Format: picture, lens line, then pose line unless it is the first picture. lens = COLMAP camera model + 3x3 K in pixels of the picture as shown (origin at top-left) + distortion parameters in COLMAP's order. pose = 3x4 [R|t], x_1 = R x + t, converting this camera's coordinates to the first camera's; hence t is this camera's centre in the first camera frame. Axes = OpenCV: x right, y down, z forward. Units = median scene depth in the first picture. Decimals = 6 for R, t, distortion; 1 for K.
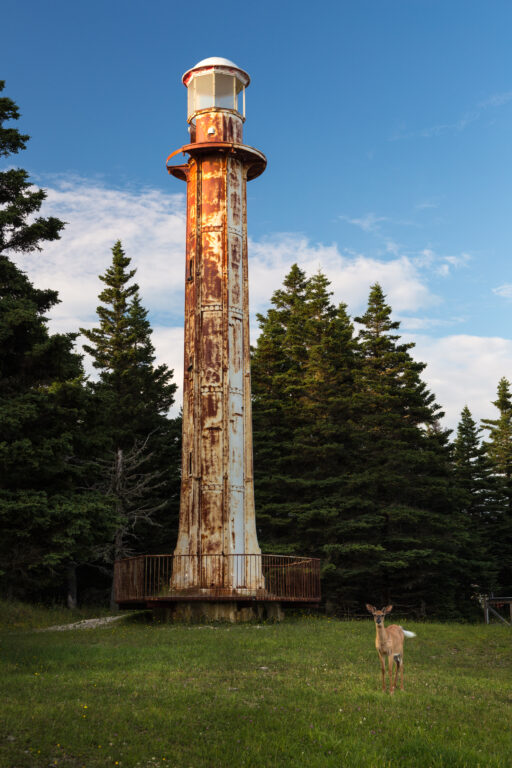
lens RADIAL K [[979.3, 0, 257.2], [0, 979.3, 421.3], [0, 0, 1]] dist [0.005188, 0.039352]
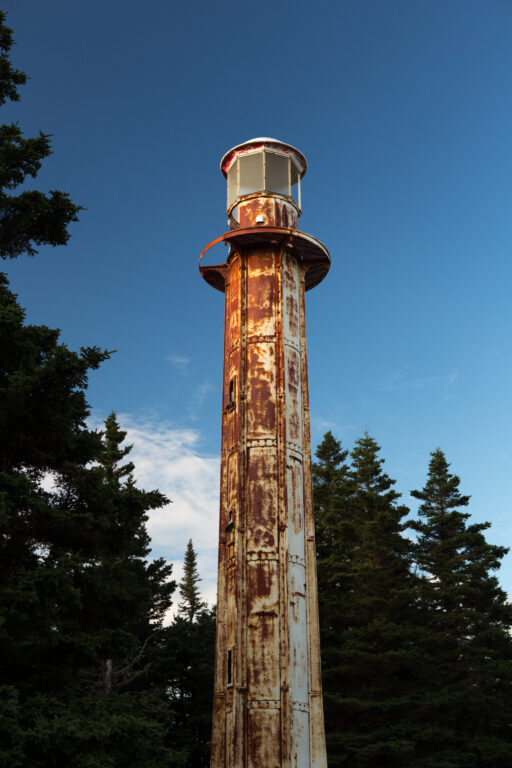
lens RADIAL K [[979.3, 0, 257.2], [0, 979.3, 421.3], [0, 0, 1]] dist [0.005188, 0.039352]
pose [[0.999553, 0.016984, 0.024620, -0.066253], [-0.010970, 0.973948, -0.226508, 0.029735], [-0.027825, 0.226137, 0.973698, 0.297310]]
